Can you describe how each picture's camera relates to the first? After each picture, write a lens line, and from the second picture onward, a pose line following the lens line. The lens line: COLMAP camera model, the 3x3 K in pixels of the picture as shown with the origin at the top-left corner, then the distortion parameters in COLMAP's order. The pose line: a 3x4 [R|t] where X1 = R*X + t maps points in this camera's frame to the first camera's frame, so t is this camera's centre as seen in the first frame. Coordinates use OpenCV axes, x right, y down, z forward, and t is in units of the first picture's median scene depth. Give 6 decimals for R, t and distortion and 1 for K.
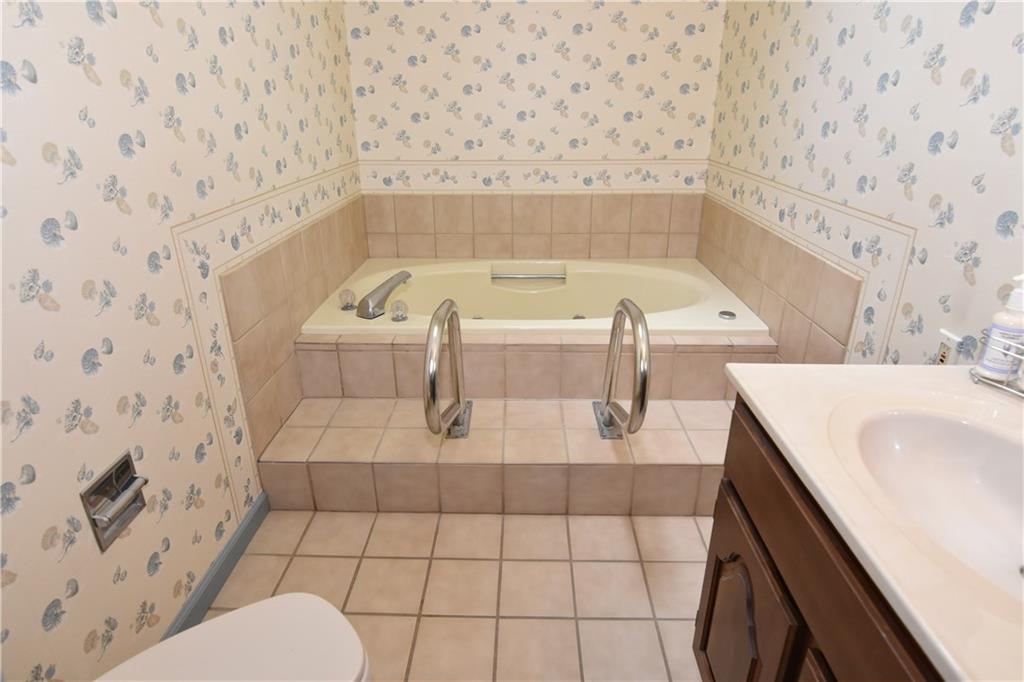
lens RADIAL K [[573.1, 0, 513.1], [0, 573.1, 339.1], [0, 0, 1]] dist [-0.020211, -0.000366]
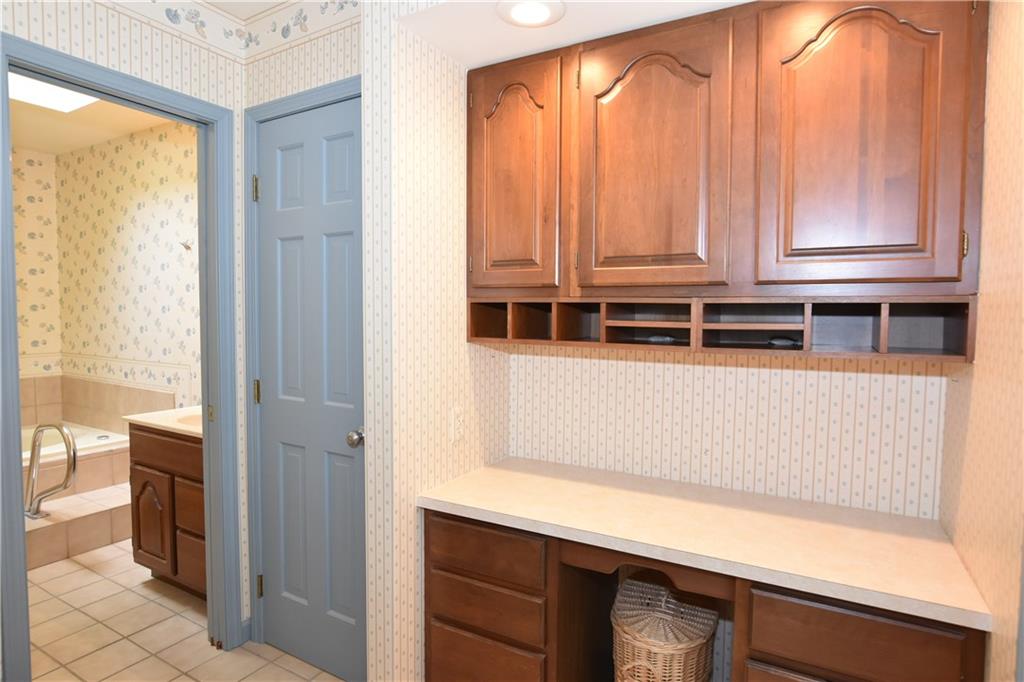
lens RADIAL K [[573.1, 0, 513.1], [0, 573.1, 339.1], [0, 0, 1]] dist [-0.020211, -0.000366]
pose [[0.484703, -0.031880, 0.874098, -0.538286], [0.326500, 0.933697, -0.146996, 0.364764], [-0.811456, 0.356643, 0.462975, -0.930128]]
